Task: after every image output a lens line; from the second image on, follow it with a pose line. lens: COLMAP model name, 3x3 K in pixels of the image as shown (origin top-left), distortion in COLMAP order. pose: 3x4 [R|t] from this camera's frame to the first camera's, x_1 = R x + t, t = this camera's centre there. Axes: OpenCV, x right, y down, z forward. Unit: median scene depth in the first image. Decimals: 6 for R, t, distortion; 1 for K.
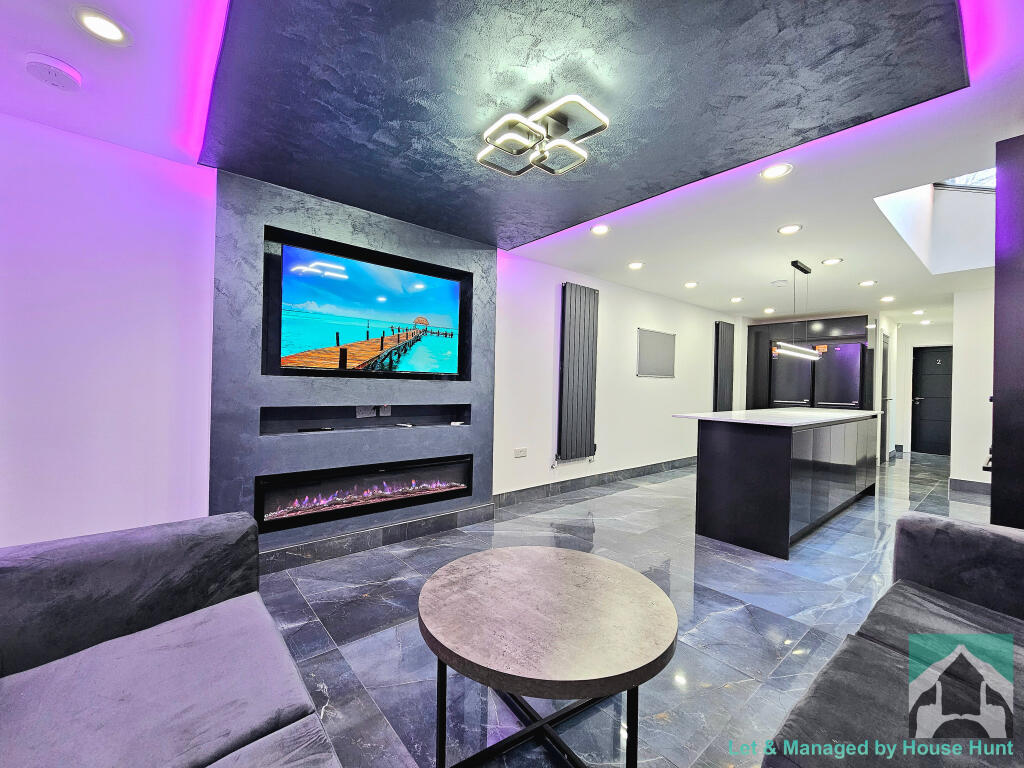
lens RADIAL K [[422.8, 0, 502.9], [0, 422.8, 385.7], [0, 0, 1]] dist [0.000731, -0.003768]
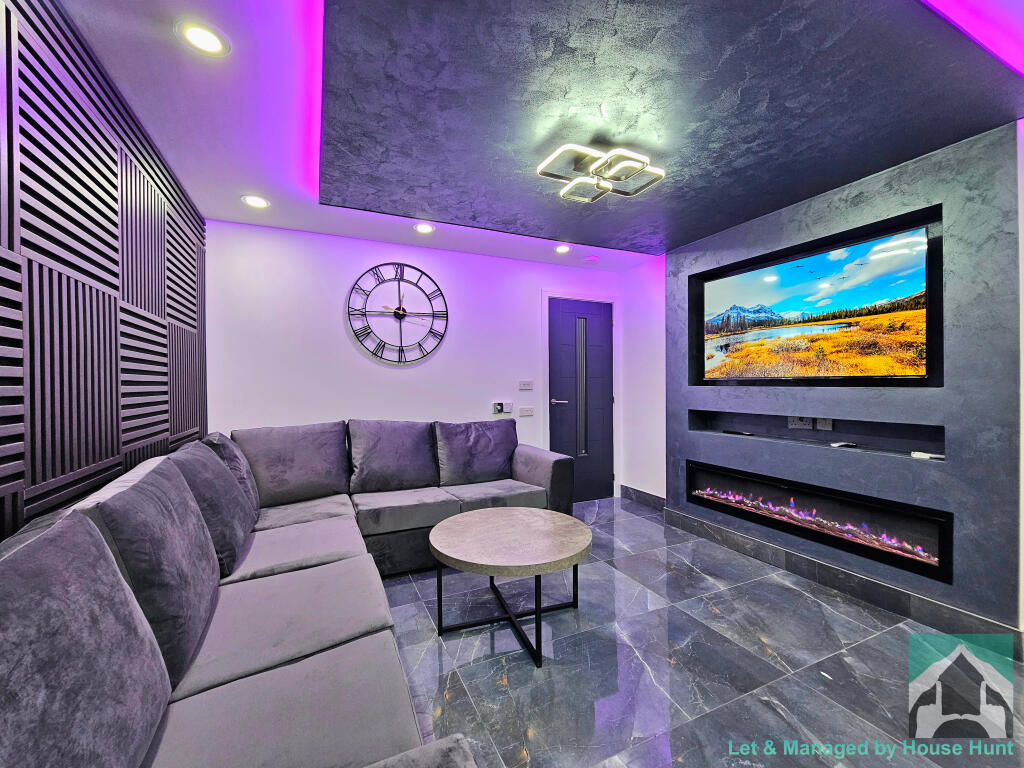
lens RADIAL K [[423.6, 0, 503.0], [0, 423.6, 385.4], [0, 0, 1]] dist [0.001050, -0.003293]
pose [[-0.267048, -0.012258, -0.963605, 1.058130], [0.002642, 0.999906, -0.013452, -0.011716], [0.963679, -0.006139, -0.266991, 0.917978]]
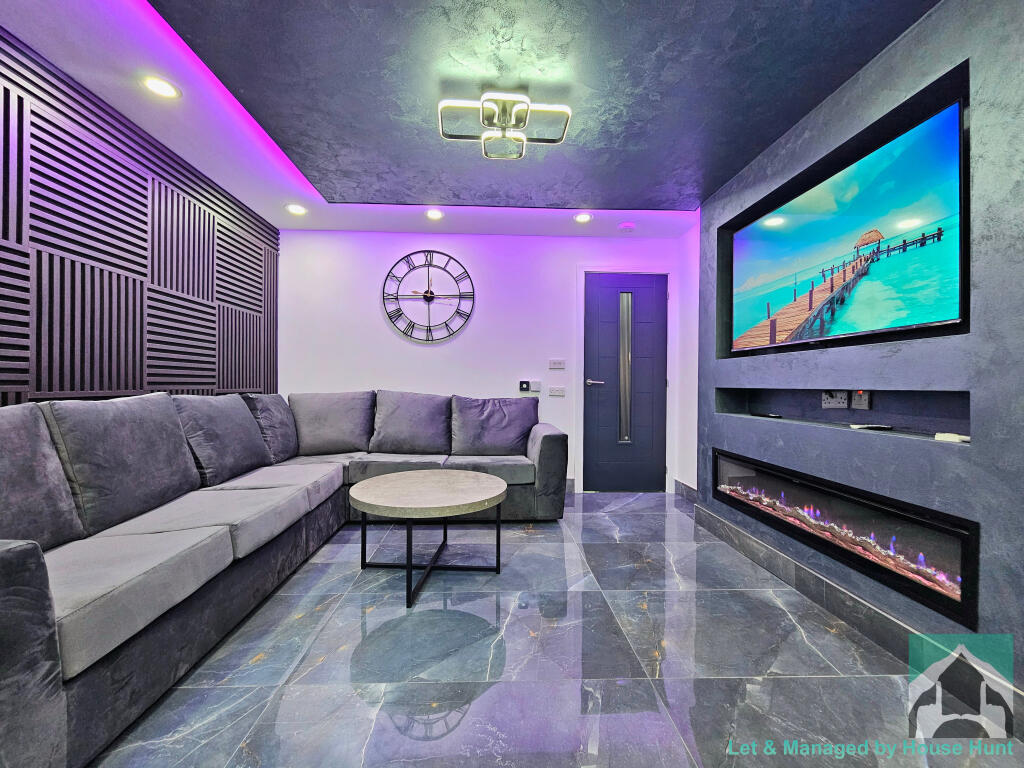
lens RADIAL K [[423.6, 0, 503.0], [0, 423.6, 385.4], [0, 0, 1]] dist [0.001050, -0.003293]
pose [[-0.614122, -0.023038, -0.788874, 0.802200], [-0.020318, 0.999704, -0.013378, 0.083376], [0.788949, 0.007812, -0.614409, 1.456961]]
